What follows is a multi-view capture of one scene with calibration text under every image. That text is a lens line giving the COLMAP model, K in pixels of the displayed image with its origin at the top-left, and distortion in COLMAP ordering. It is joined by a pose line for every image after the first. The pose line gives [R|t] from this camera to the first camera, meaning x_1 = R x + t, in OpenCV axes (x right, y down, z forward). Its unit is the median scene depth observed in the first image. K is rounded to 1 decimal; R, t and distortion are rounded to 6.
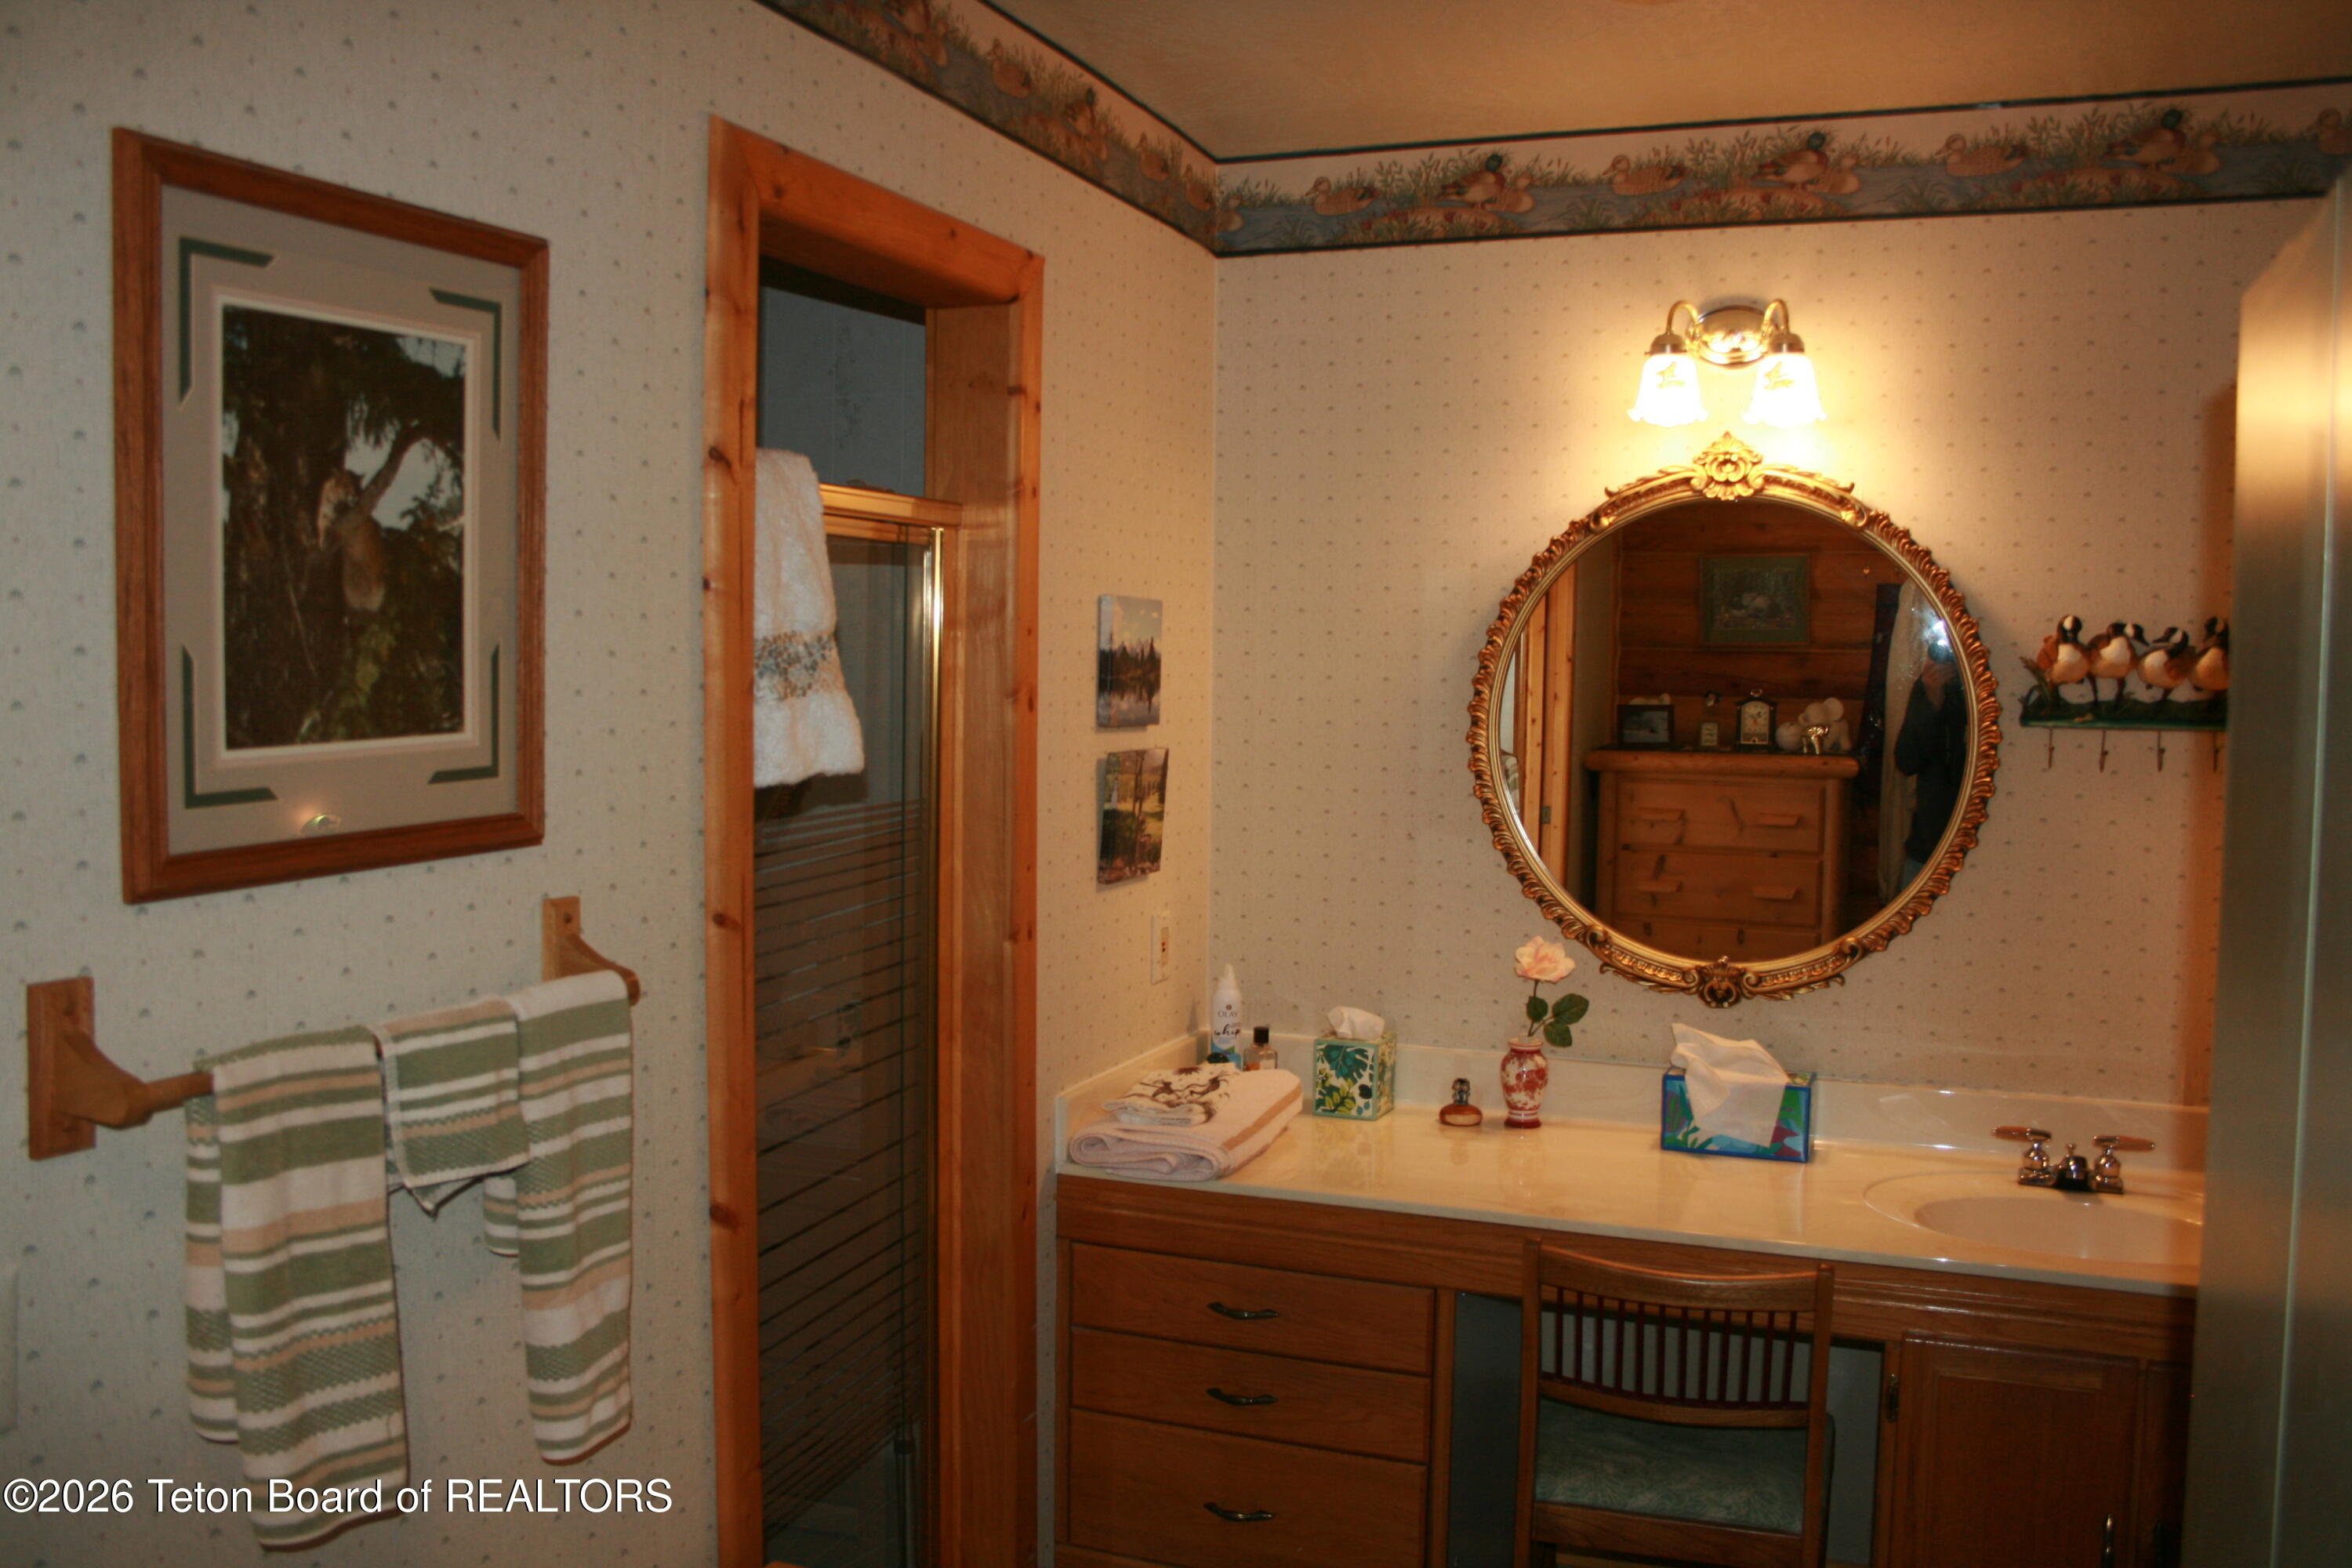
lens RADIAL K [[1930.1, 0, 1176.0], [0, 1930.1, 784.0], [0, 0, 1]] dist [-0.167131, 0.121844]
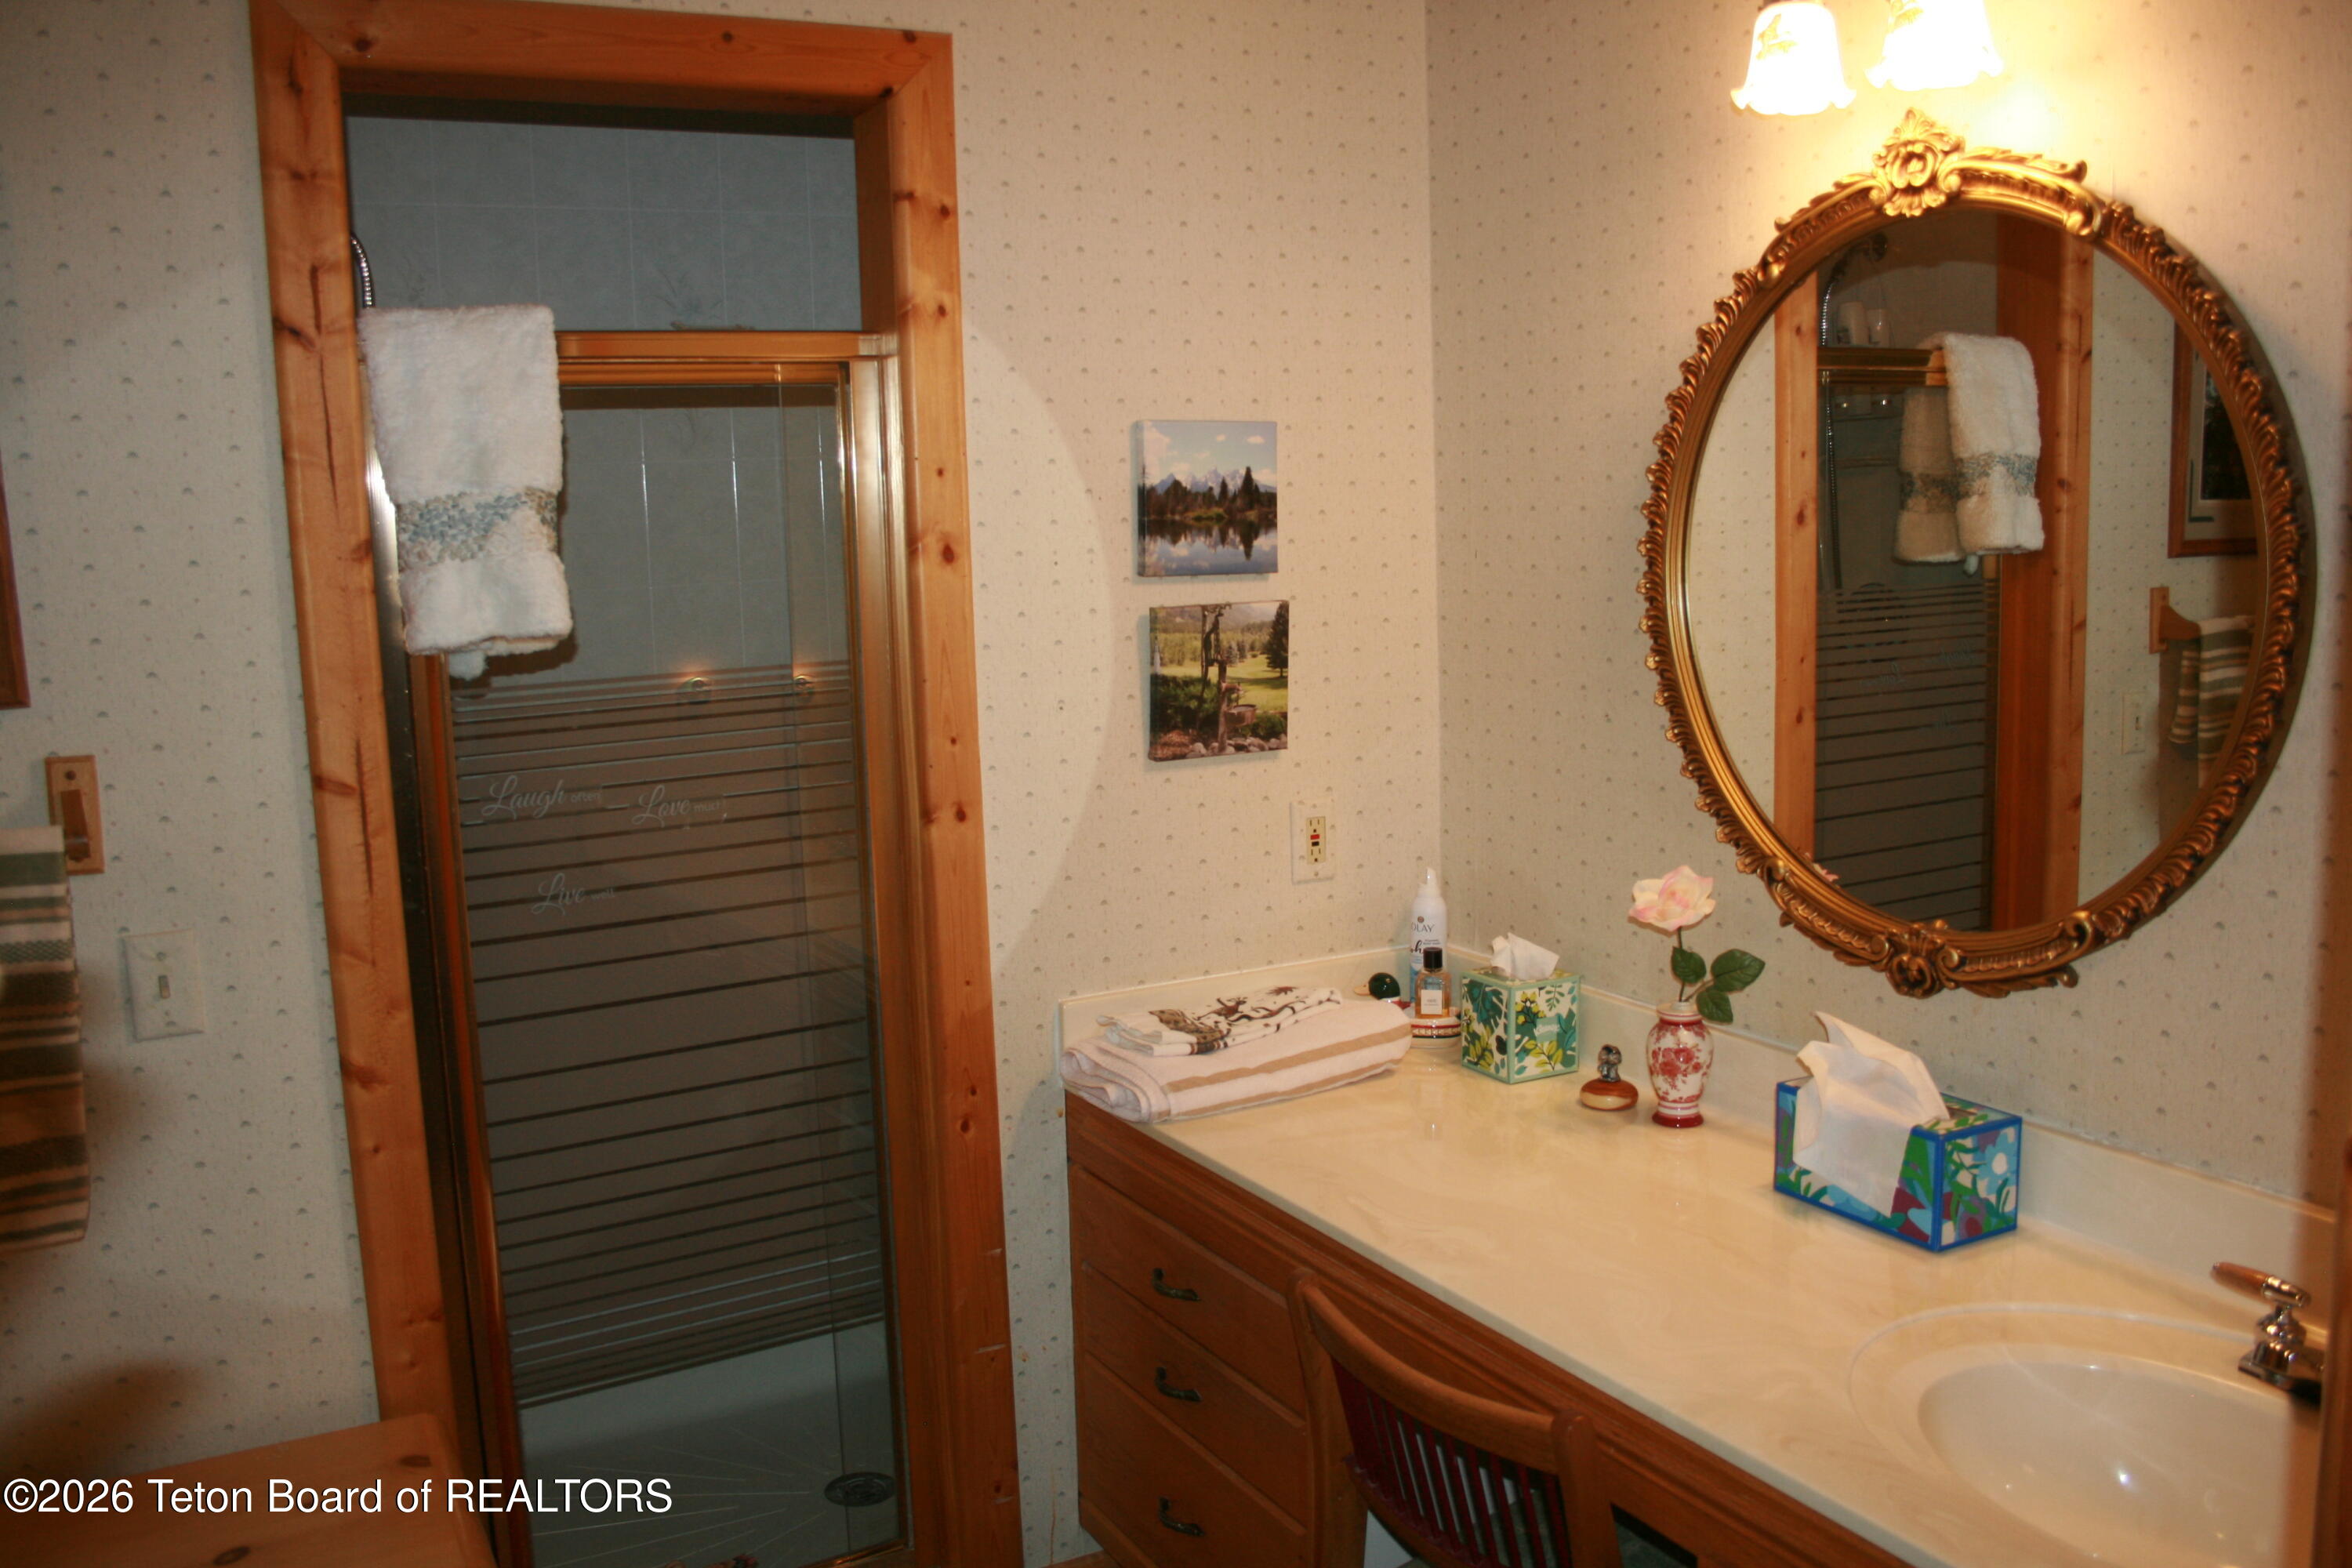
lens RADIAL K [[1930.1, 0, 1176.0], [0, 1930.1, 784.0], [0, 0, 1]] dist [-0.167131, 0.121844]
pose [[0.779592, 0.055806, -0.623797, 0.497382], [-0.004261, 0.996472, 0.083821, -0.009751], [0.626274, -0.062689, 0.777079, 0.339142]]
